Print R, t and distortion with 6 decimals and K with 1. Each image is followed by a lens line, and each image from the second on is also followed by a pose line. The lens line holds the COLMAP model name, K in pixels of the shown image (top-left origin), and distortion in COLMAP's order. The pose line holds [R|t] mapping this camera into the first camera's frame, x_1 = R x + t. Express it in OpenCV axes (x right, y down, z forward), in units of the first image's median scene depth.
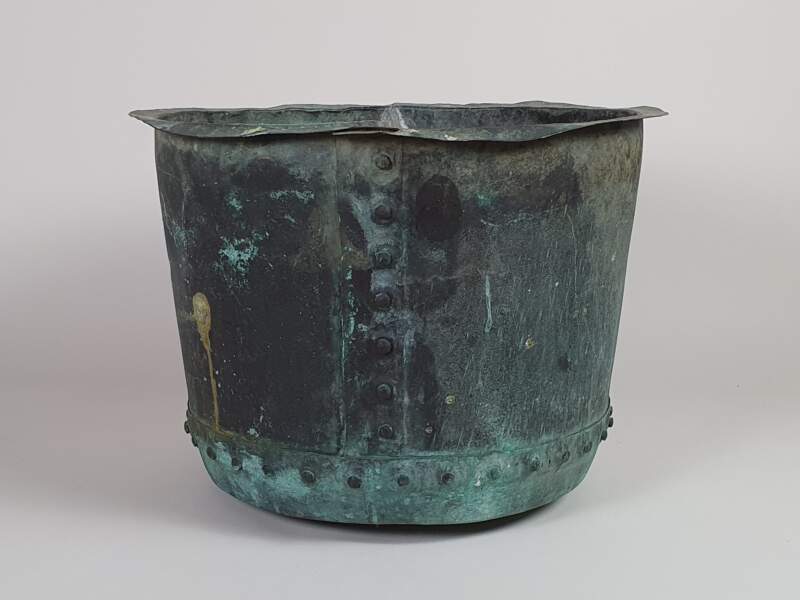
lens RADIAL K [[790.7, 0, 361.2], [0, 790.7, 317.5], [0, 0, 1]] dist [0.208570, -0.702593]
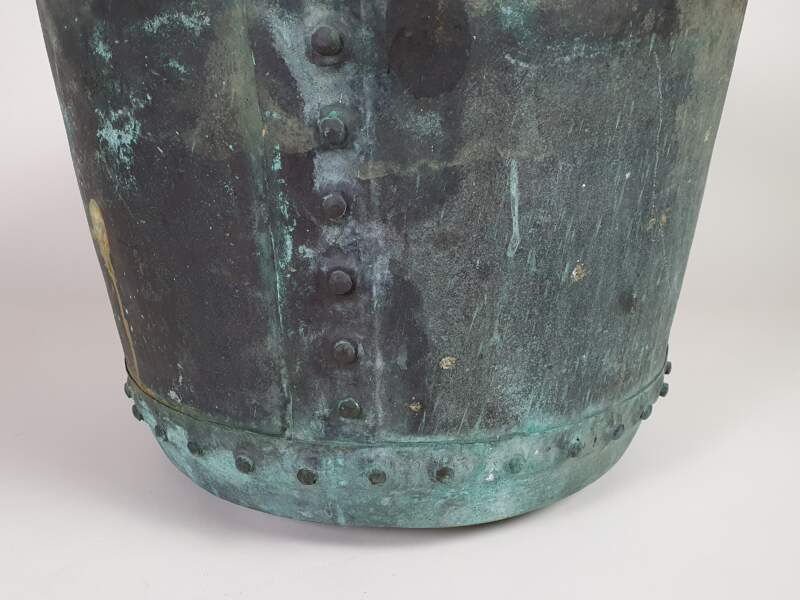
lens RADIAL K [[689.8, 0, 340.8], [0, 689.8, 323.2], [0, 0, 1]] dist [0.159092, -0.416127]
pose [[0.997817, -0.001109, -0.066031, 0.061693], [0.009991, 0.990885, 0.134339, -0.003874], [0.065280, -0.134706, 0.988733, 0.441984]]
